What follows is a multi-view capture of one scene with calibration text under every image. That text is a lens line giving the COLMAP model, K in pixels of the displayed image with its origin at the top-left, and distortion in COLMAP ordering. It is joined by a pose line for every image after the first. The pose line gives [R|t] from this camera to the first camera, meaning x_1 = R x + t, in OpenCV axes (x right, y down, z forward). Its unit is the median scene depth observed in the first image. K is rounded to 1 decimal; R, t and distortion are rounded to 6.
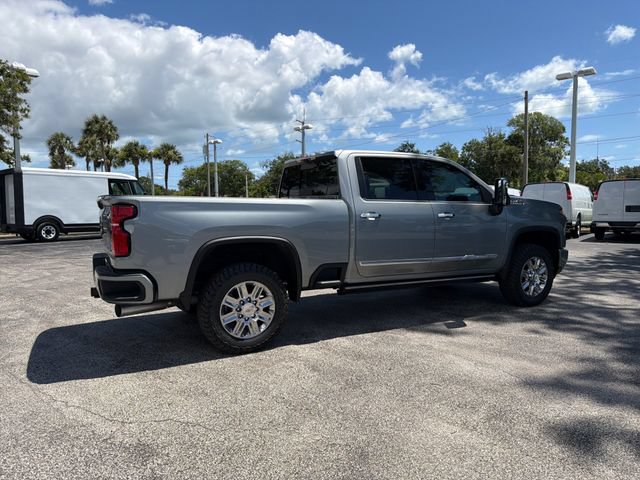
lens RADIAL K [[452.7, 0, 314.7], [0, 452.7, 237.8], [0, 0, 1]] dist [0.035817, -0.040487]
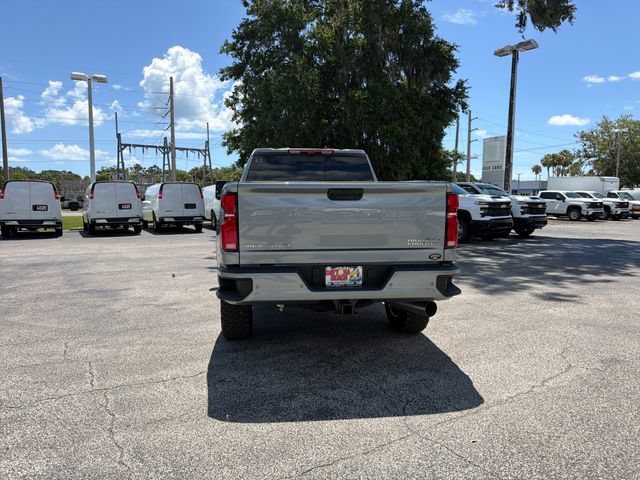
lens RADIAL K [[451.3, 0, 315.3], [0, 451.3, 240.6], [0, 0, 1]] dist [0.039670, -0.050298]
pose [[0.352516, -0.075637, 0.932744, -0.107496], [0.071246, 0.996005, 0.053841, -0.003382], [-0.933090, 0.047475, 0.356496, 0.070989]]
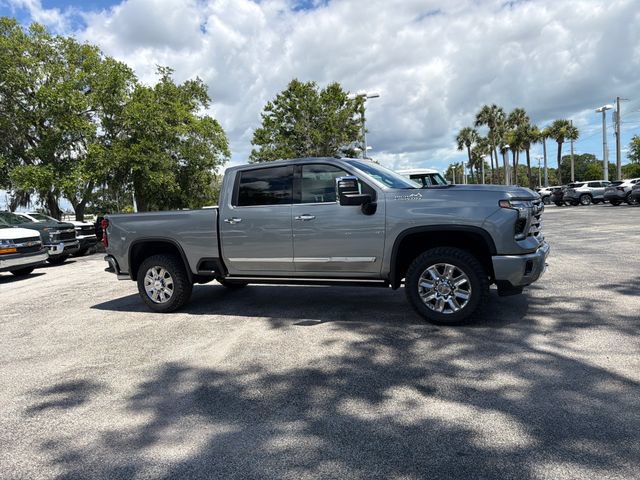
lens RADIAL K [[452.5, 0, 315.0], [0, 452.5, 246.7], [0, 0, 1]] dist [0.033456, -0.040563]
pose [[0.602573, 0.033295, -0.797369, 0.119484], [0.011874, 0.998645, 0.050672, -0.003590], [0.797975, -0.040001, 0.601361, 0.042924]]
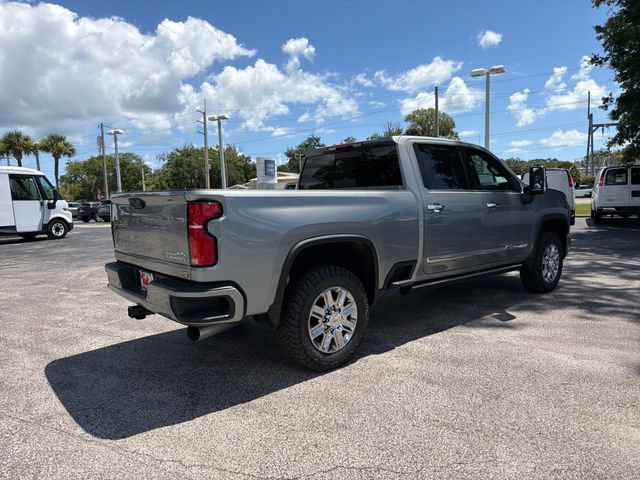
lens RADIAL K [[452.7, 0, 314.1], [0, 452.7, 244.4], [0, 0, 1]] dist [0.035817, -0.040487]
pose [[0.976003, -0.043005, 0.213466, -0.031032], [0.037099, 0.998812, 0.031601, -0.001154], [-0.214572, -0.022923, 0.976439, 0.014168]]
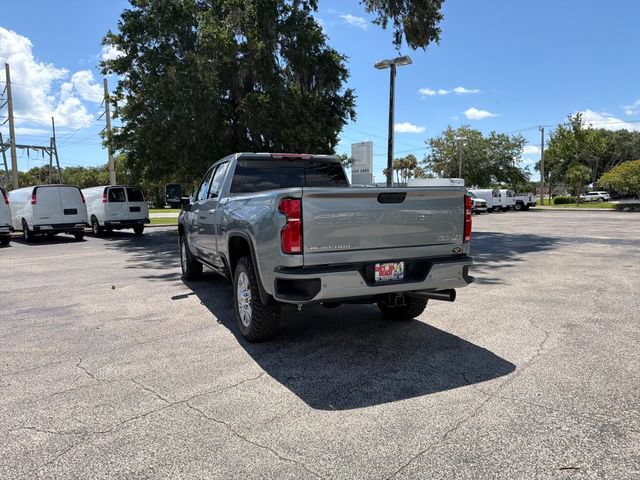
lens RADIAL K [[451.3, 0, 314.5], [0, 451.3, 244.9], [0, 0, 1]] dist [0.039670, -0.050298]
pose [[0.063148, -0.090616, 0.993882, -0.118969], [0.094623, 0.991927, 0.084426, -0.006139], [-0.993508, 0.088713, 0.071212, 0.098705]]
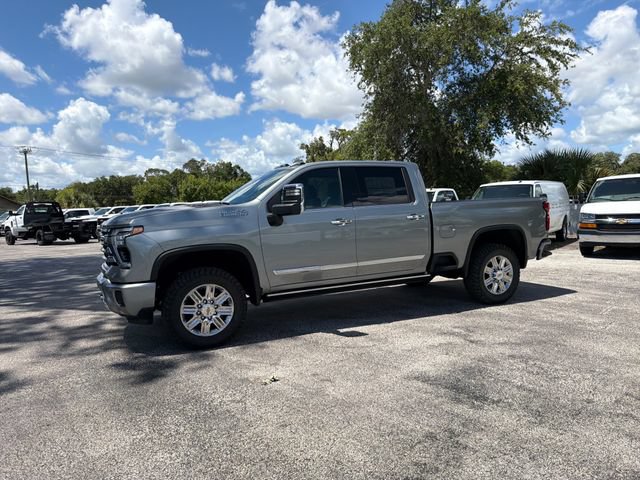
lens RADIAL K [[451.3, 0, 315.8], [0, 451.3, 241.0], [0, 0, 1]] dist [0.039670, -0.050298]
pose [[-0.998063, 0.030732, 0.054094, 0.012851], [0.038410, 0.988362, 0.147188, -0.019133], [-0.048941, 0.148981, -0.987628, 0.246996]]
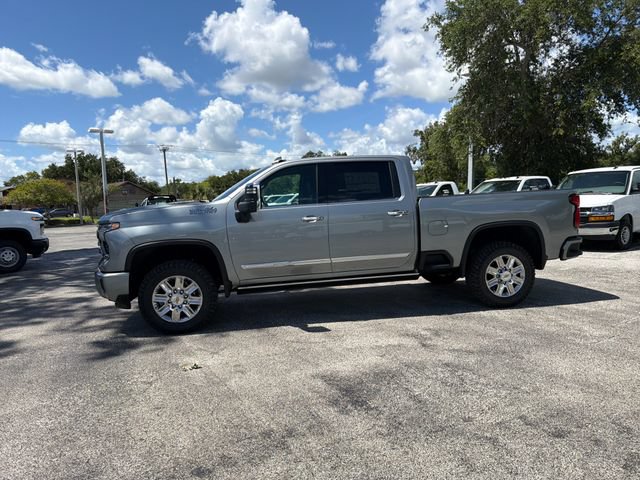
lens RADIAL K [[451.3, 0, 316.2], [0, 451.3, 243.8], [0, 0, 1]] dist [0.039670, -0.050298]
pose [[-0.949516, 0.011703, 0.313501, -0.021627], [0.065788, 0.984512, 0.162504, -0.019131], [-0.306744, 0.174924, -0.935580, 0.242236]]
